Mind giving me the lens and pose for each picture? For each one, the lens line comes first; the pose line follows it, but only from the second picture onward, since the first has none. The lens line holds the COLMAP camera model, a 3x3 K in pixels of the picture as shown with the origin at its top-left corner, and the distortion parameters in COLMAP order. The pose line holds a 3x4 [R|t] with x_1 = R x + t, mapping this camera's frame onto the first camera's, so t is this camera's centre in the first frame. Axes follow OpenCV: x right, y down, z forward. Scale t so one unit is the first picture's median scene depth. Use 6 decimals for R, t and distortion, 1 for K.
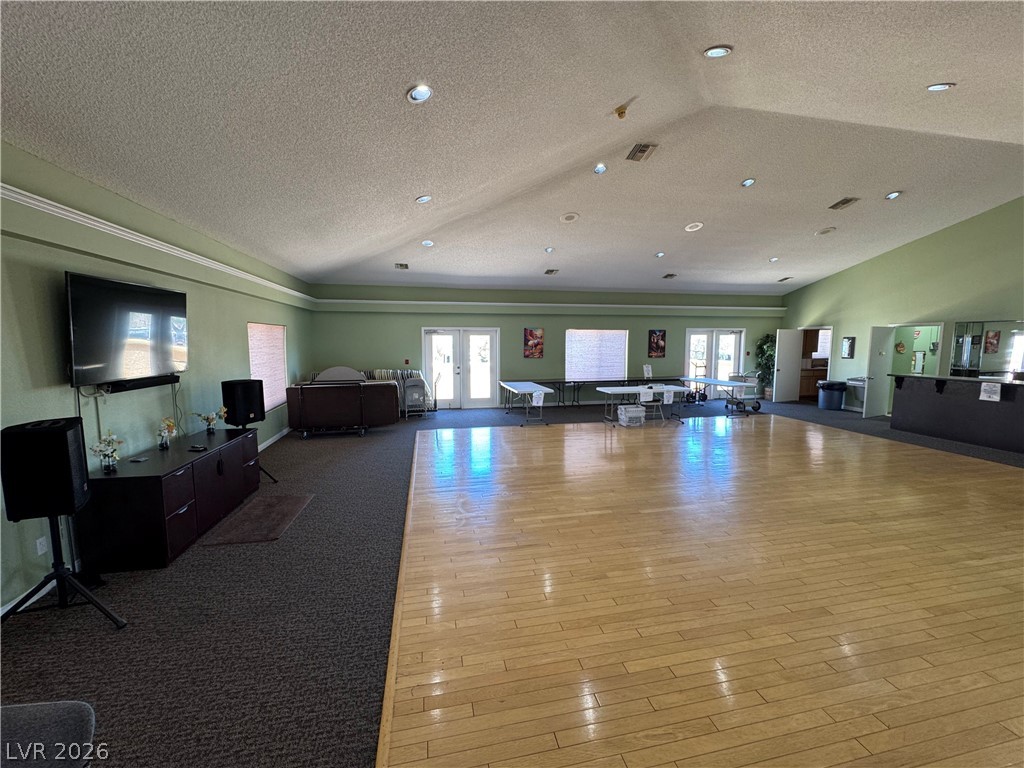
lens RADIAL K [[412.8, 0, 513.3], [0, 412.8, 381.0], [0, 0, 1]] dist [-0.001856, -0.000241]
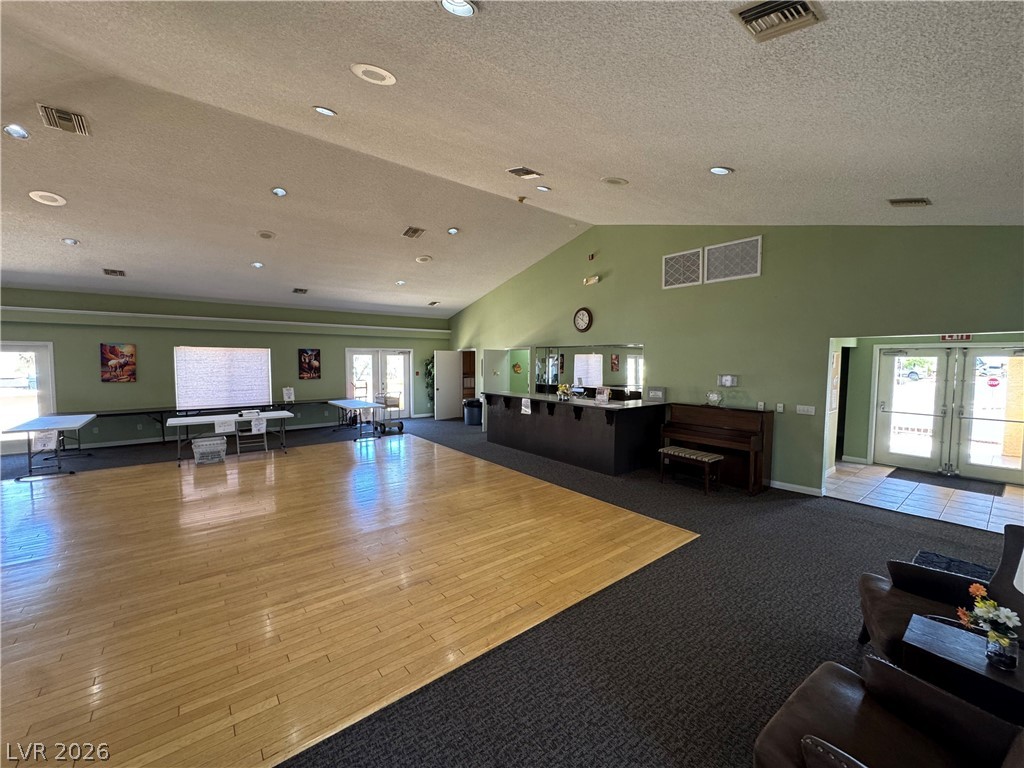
lens RADIAL K [[412.8, 0, 505.2], [0, 412.8, 385.2], [0, 0, 1]] dist [-0.001856, -0.000241]
pose [[0.892623, -0.021185, 0.450306, 0.340877], [0.036173, 0.999040, -0.024704, -0.004148], [-0.449351, 0.038340, 0.892532, -0.019738]]
